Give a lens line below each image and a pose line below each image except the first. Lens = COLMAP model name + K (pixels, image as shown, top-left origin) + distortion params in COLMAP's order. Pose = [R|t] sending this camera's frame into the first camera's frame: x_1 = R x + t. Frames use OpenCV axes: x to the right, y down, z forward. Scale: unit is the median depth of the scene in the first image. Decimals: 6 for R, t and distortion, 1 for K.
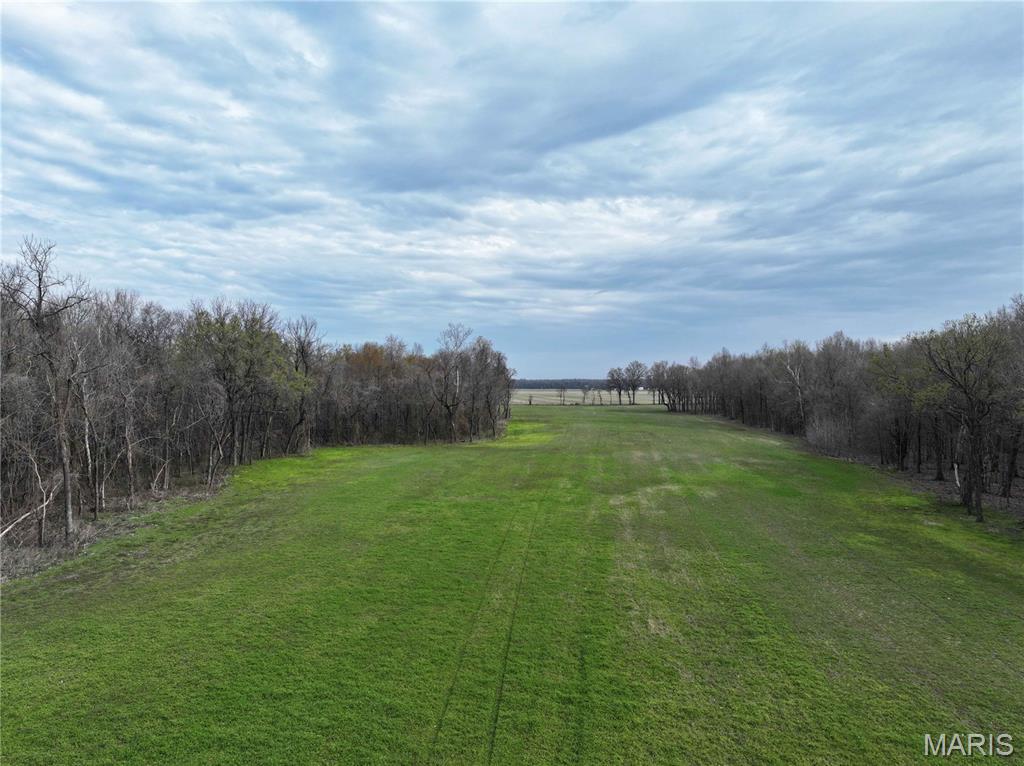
lens RADIAL K [[719.5, 0, 514.6], [0, 719.5, 384.2], [0, 0, 1]] dist [-0.005693, 0.025486]
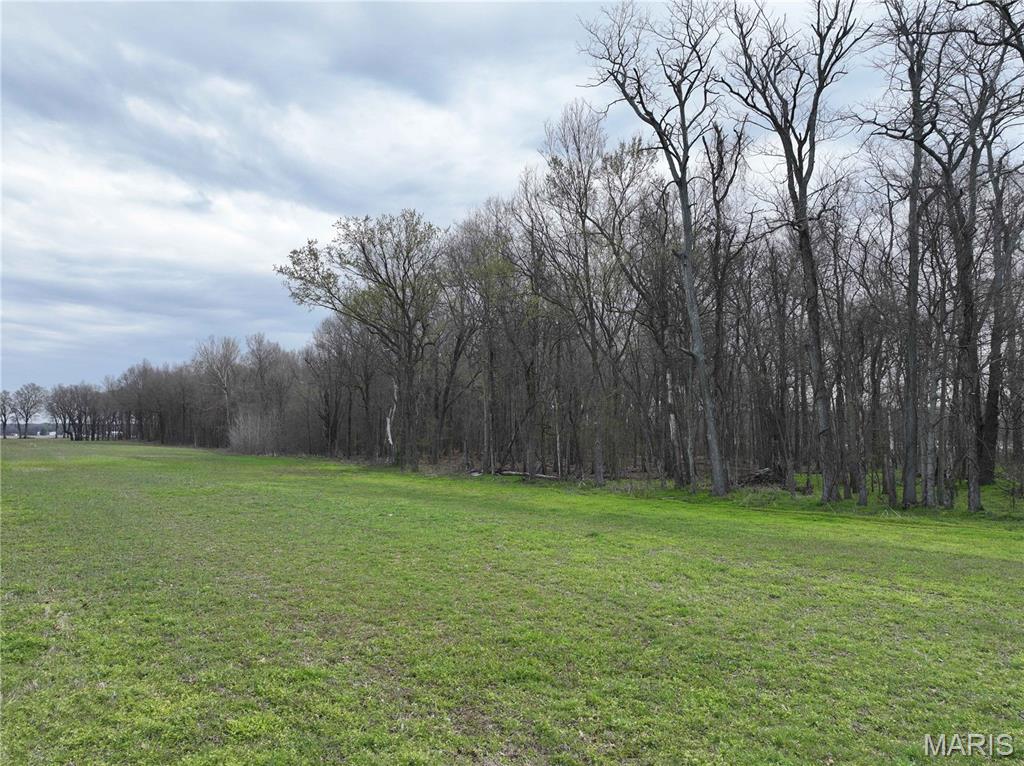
lens RADIAL K [[725.8, 0, 512.0], [0, 725.8, 383.0], [0, 0, 1]] dist [-0.005813, 0.024051]
pose [[0.745225, 0.052610, 0.664734, 0.105755], [-0.004998, 0.997295, -0.073327, 0.082121], [-0.666794, 0.051323, 0.743473, 0.184649]]
